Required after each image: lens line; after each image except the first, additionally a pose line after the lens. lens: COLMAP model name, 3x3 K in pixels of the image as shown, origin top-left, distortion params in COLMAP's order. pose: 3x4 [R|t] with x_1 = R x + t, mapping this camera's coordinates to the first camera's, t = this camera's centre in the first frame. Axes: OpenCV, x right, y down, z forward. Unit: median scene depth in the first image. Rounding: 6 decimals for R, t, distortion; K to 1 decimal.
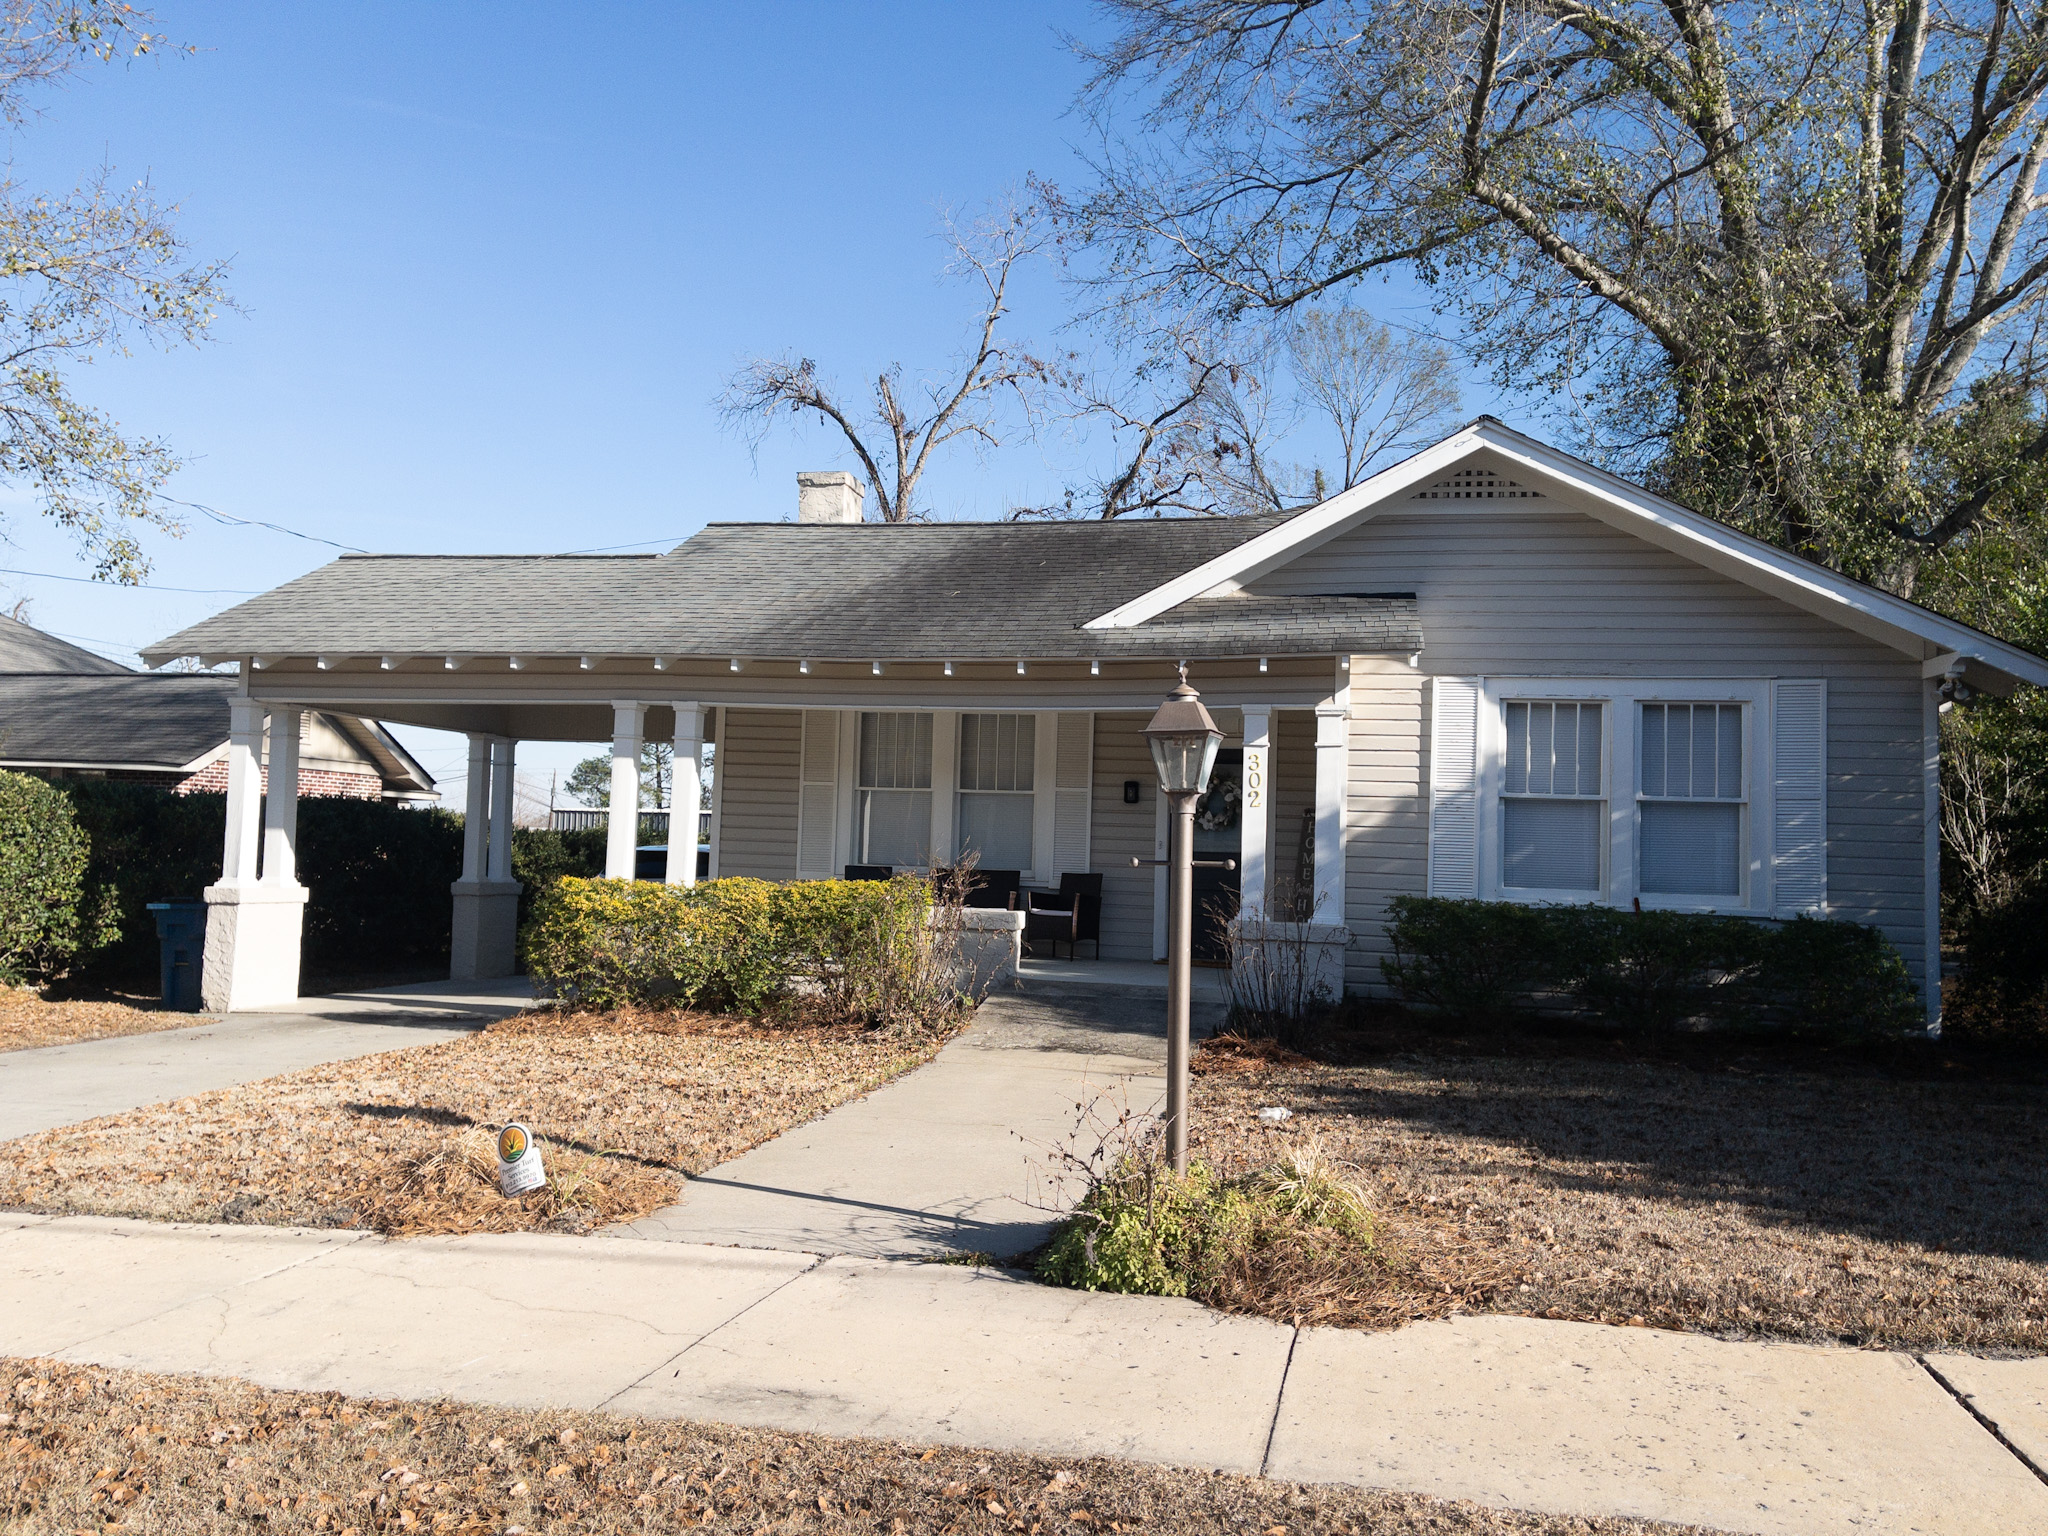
lens RADIAL K [[1527.2, 0, 1024.0], [0, 1527.2, 768.0], [0, 0, 1]] dist [0.050346, -0.007900]
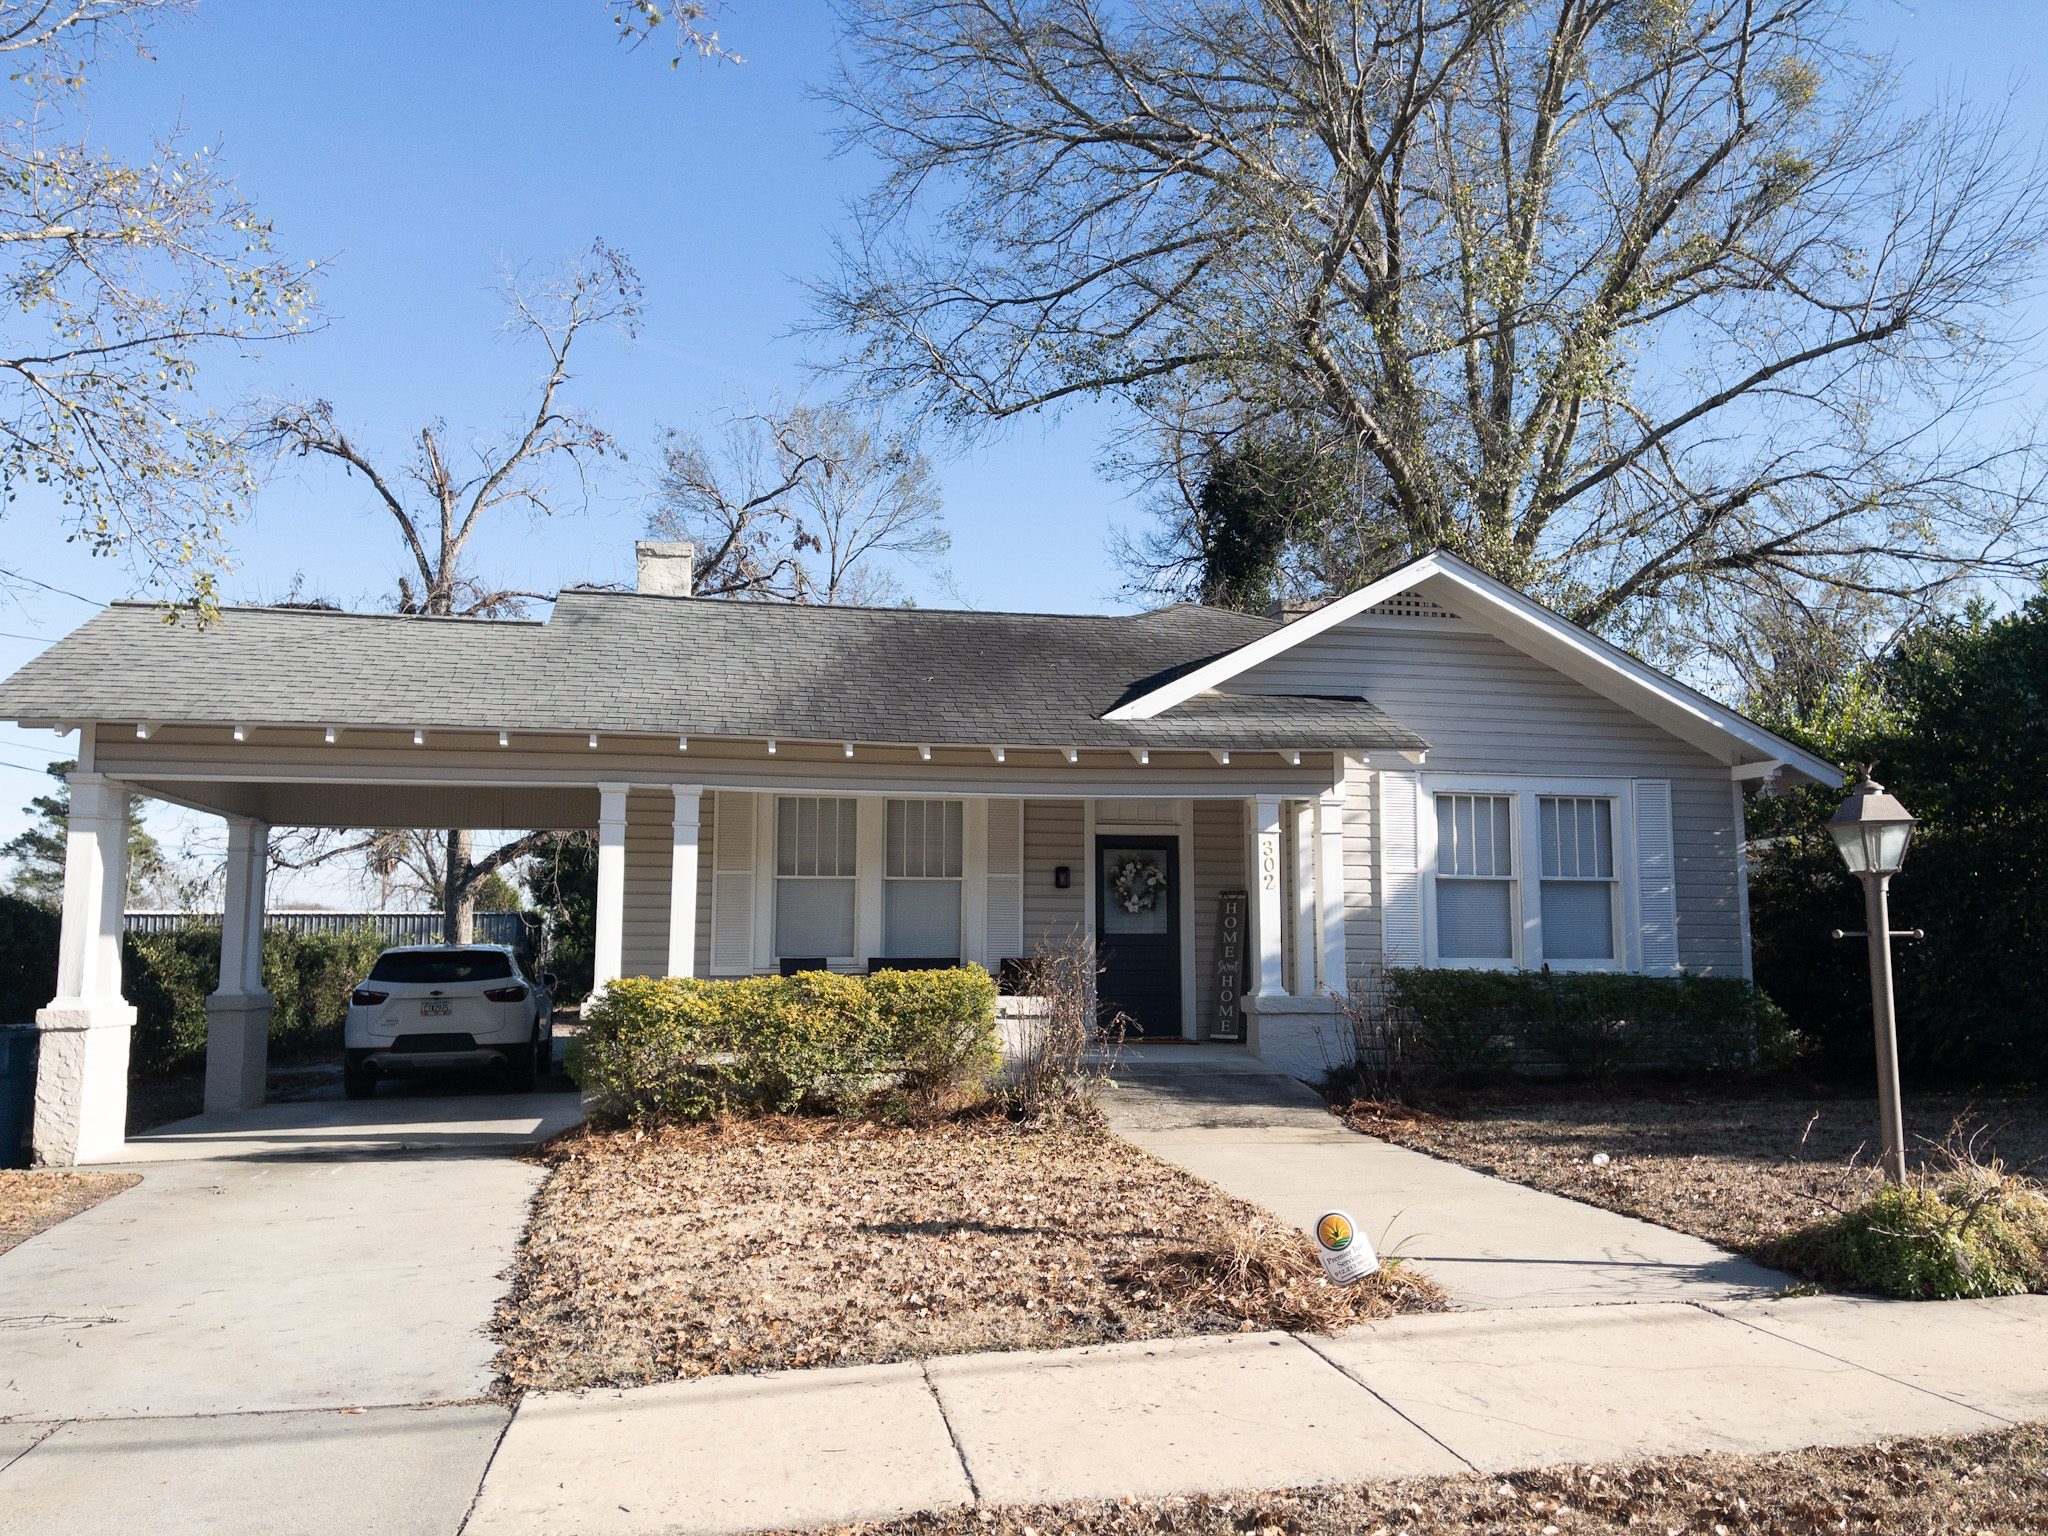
lens RADIAL K [[1528.2, 0, 1024.9], [0, 1528.2, 787.6], [0, 0, 1]] dist [0.072830, -0.091638]
pose [[0.920576, 0.012505, 0.390363, -0.412056], [0.004850, 0.999044, -0.043440, -0.000158], [-0.390534, 0.041883, 0.919635, 0.068185]]
